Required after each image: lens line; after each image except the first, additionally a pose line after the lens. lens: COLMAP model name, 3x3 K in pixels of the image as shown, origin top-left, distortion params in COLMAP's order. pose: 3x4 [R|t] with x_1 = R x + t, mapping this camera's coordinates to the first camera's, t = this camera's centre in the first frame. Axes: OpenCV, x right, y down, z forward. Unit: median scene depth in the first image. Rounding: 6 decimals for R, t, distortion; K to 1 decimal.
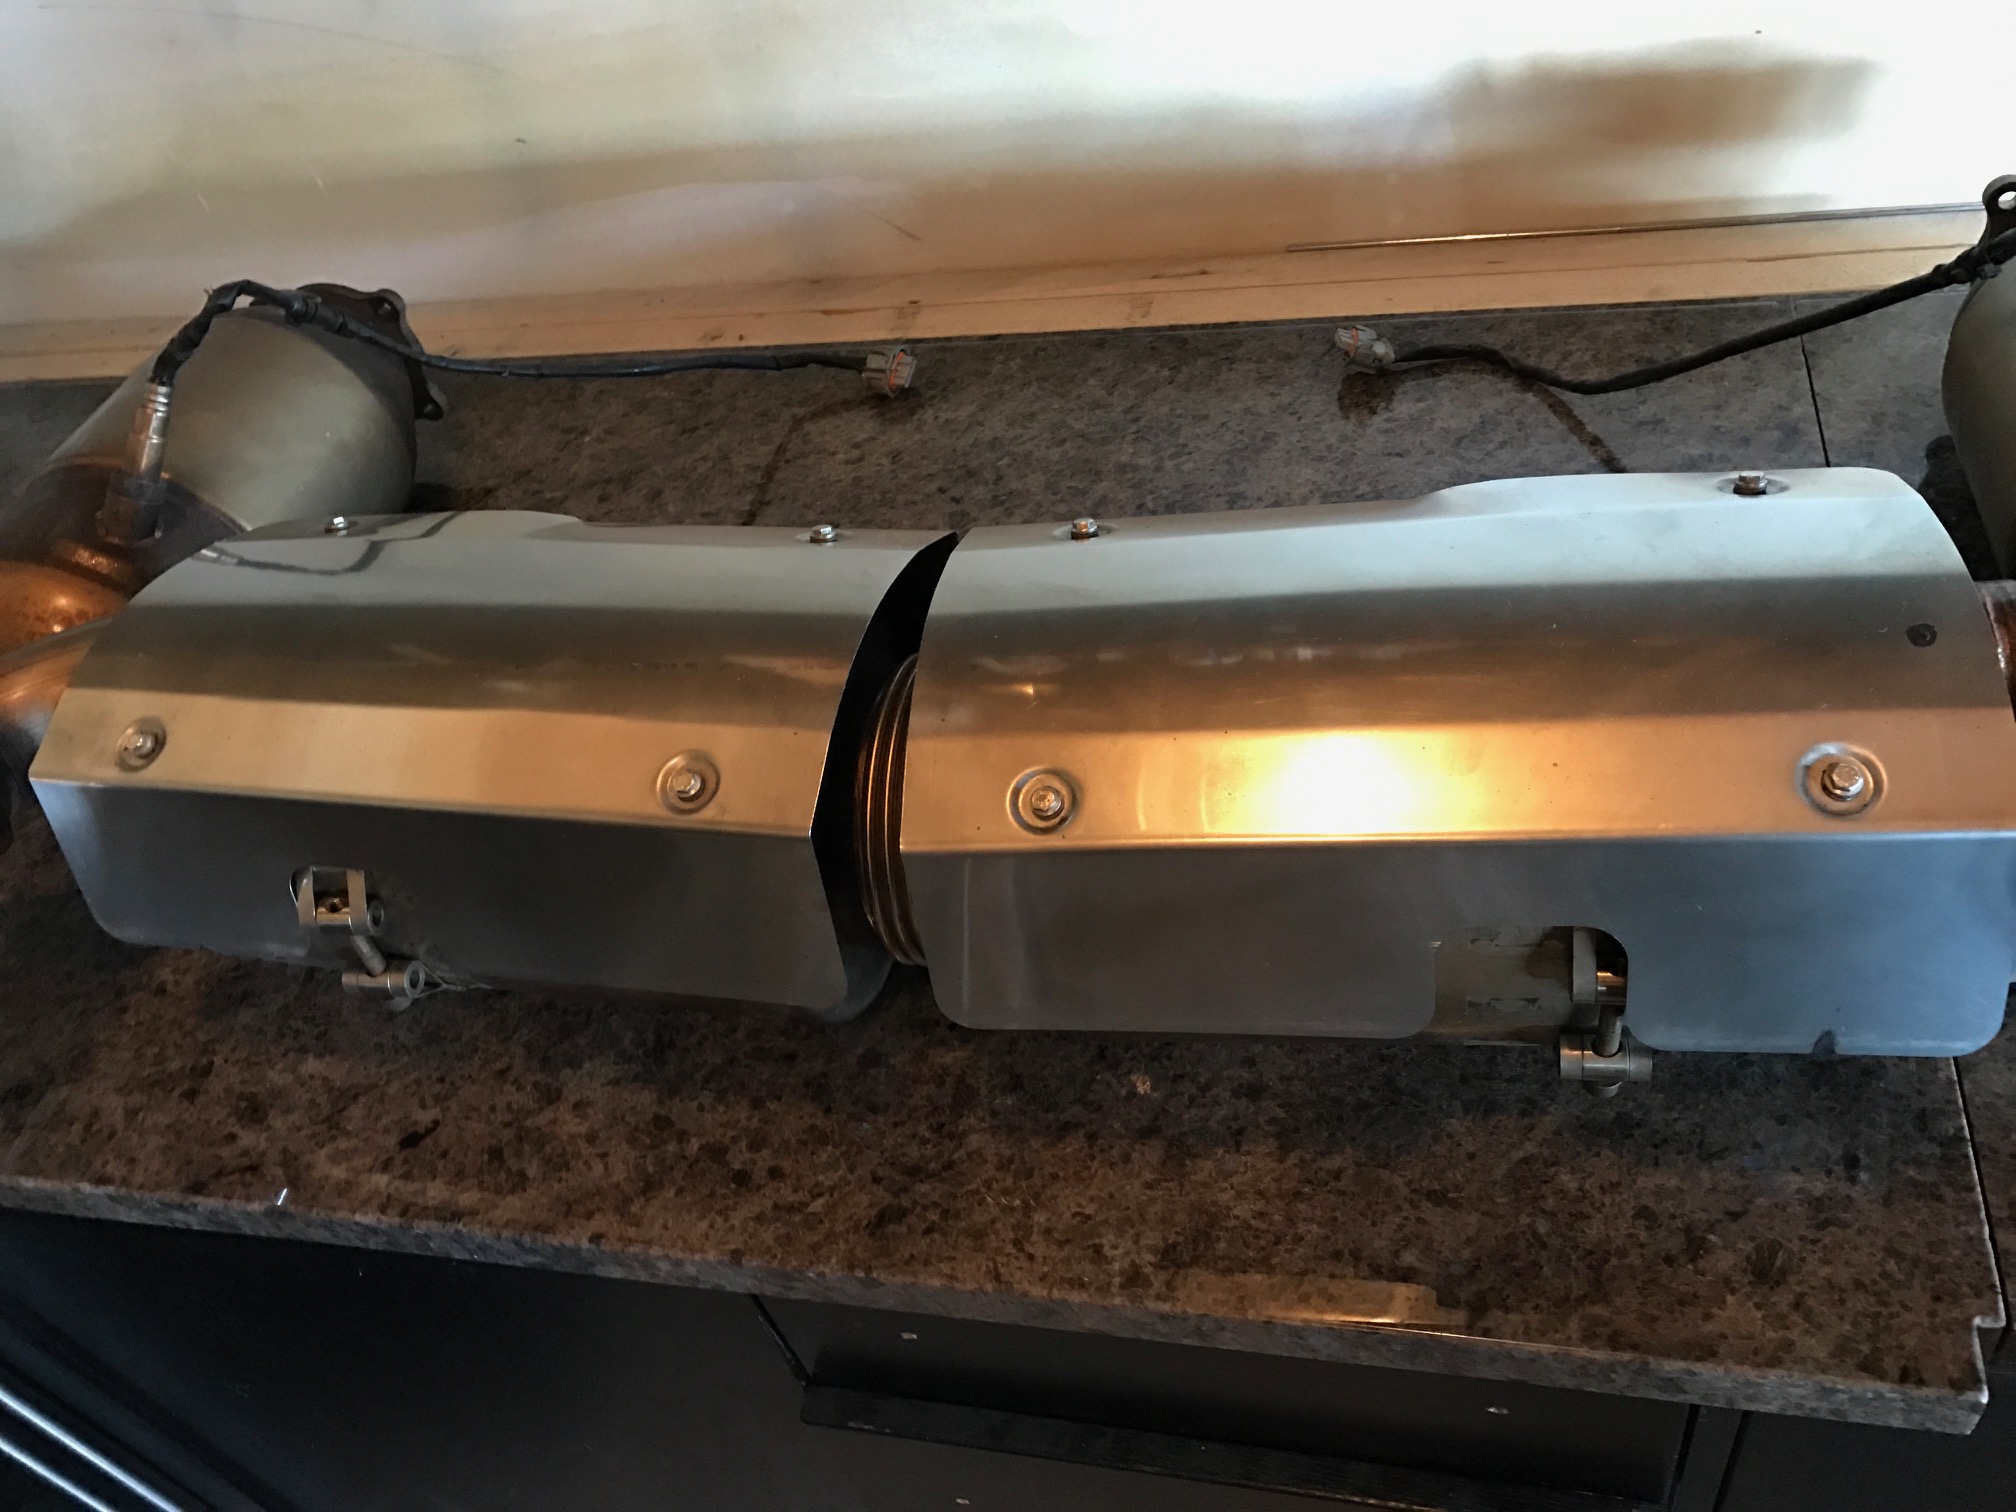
lens RADIAL K [[1660.2, 0, 1012.2], [0, 1660.2, 757.0], [0, 0, 1]] dist [0.008124, -0.007108]
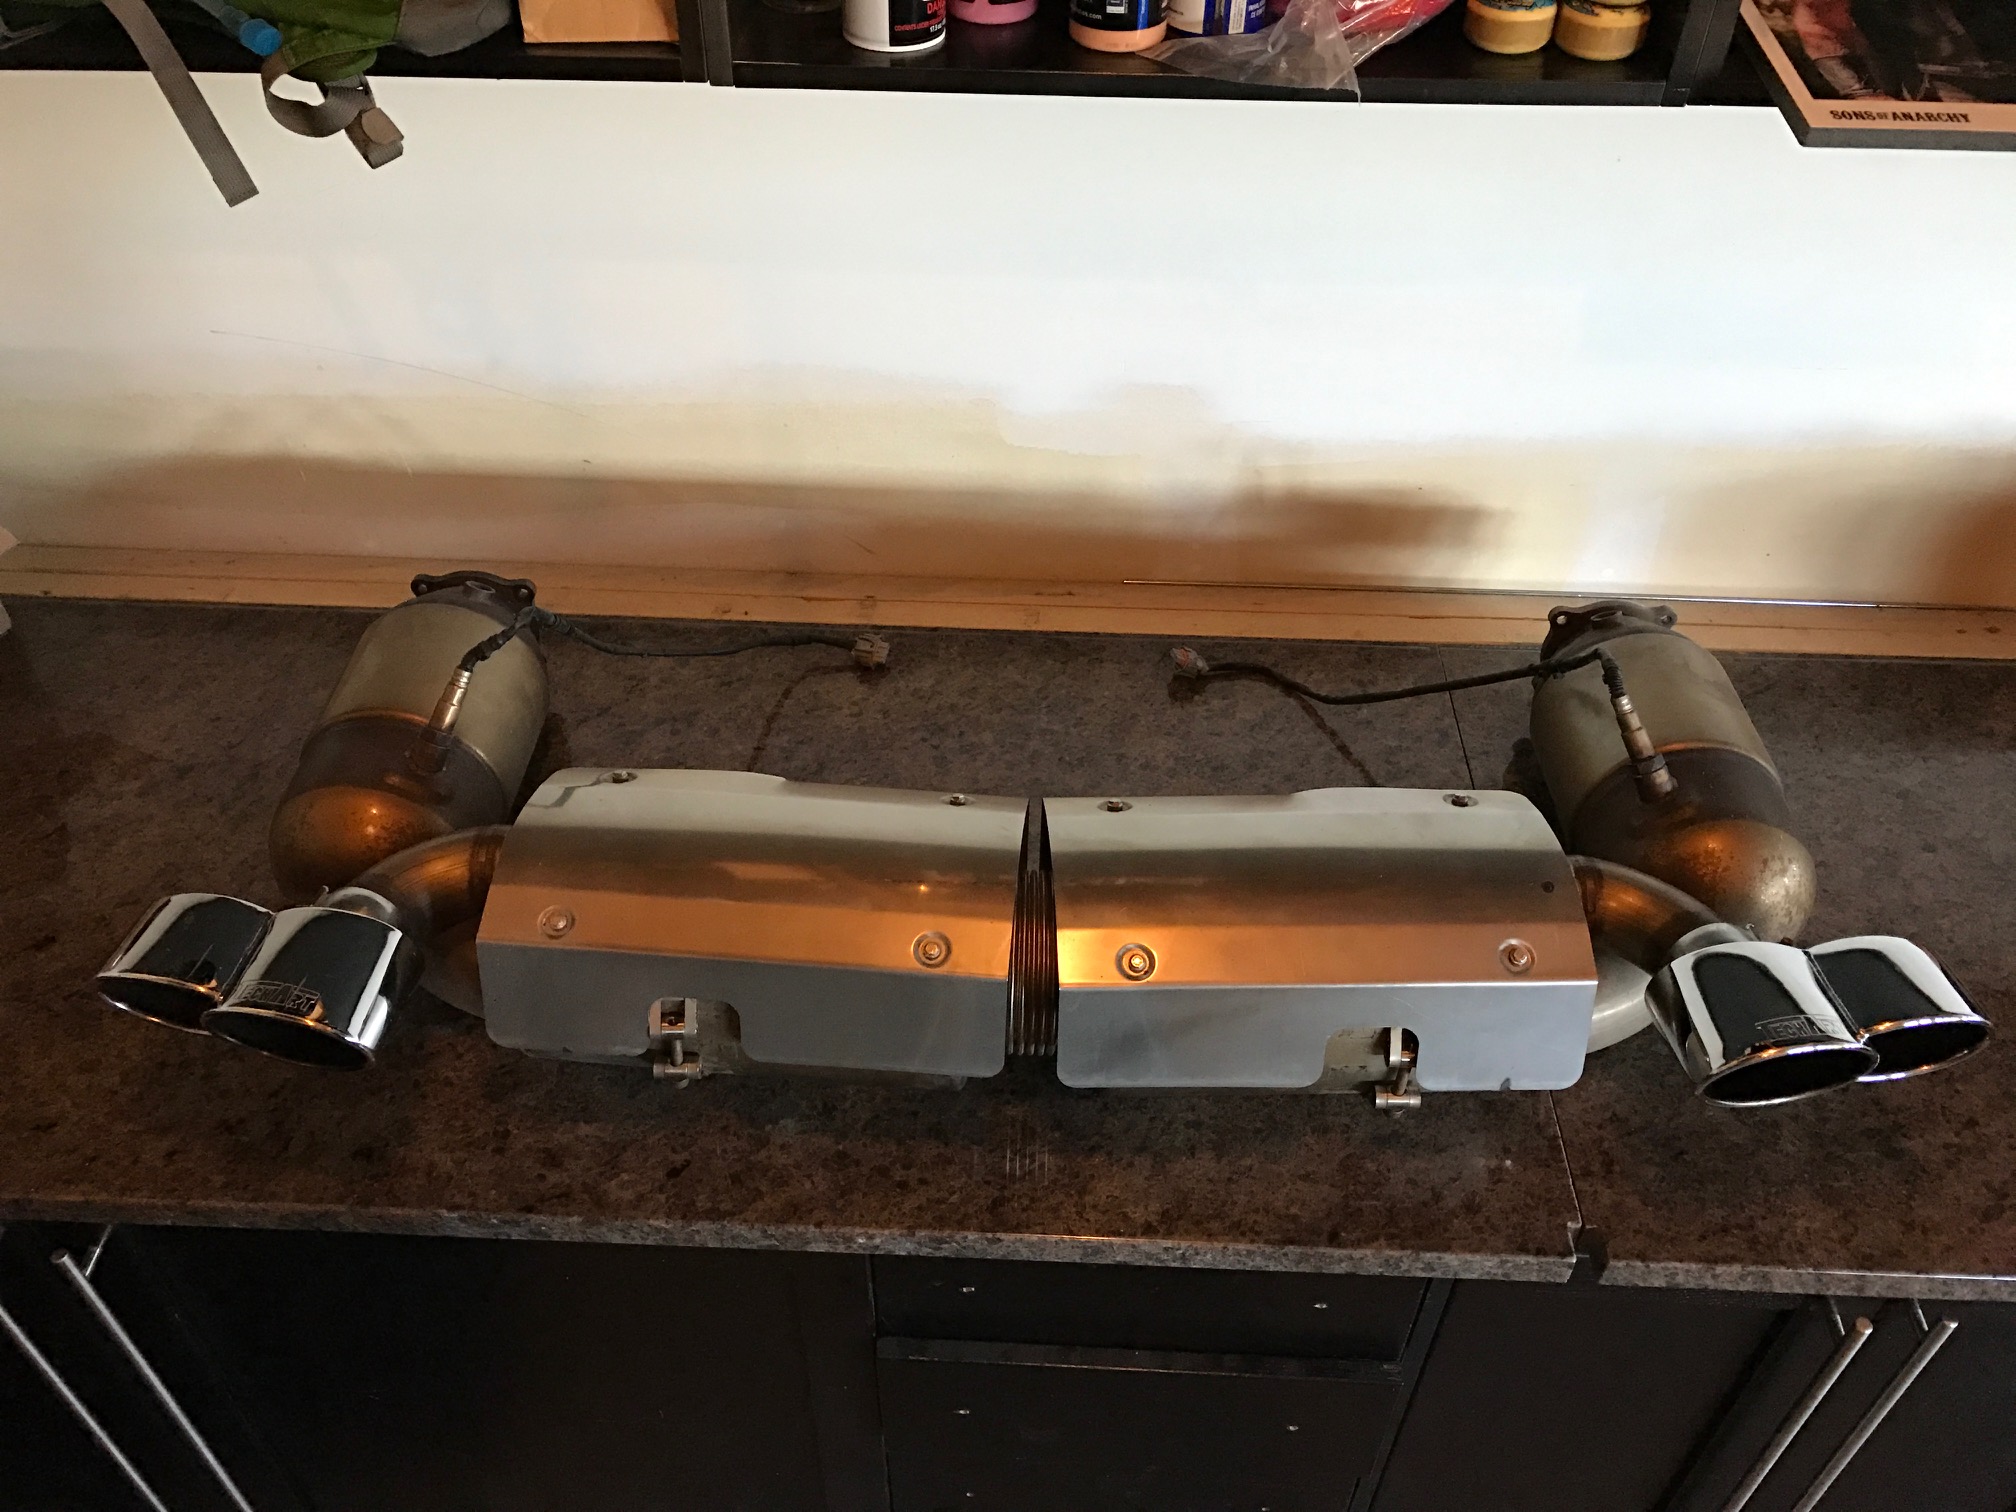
lens RADIAL K [[1660.2, 0, 1004.3], [0, 1660.2, 758.5], [0, 0, 1]] dist [0.008124, -0.007108]
pose [[0.966584, 0.033864, 0.254104, -0.474592], [-0.016269, 0.997341, -0.071031, -0.053651], [-0.255834, 0.064523, 0.964565, -0.622408]]
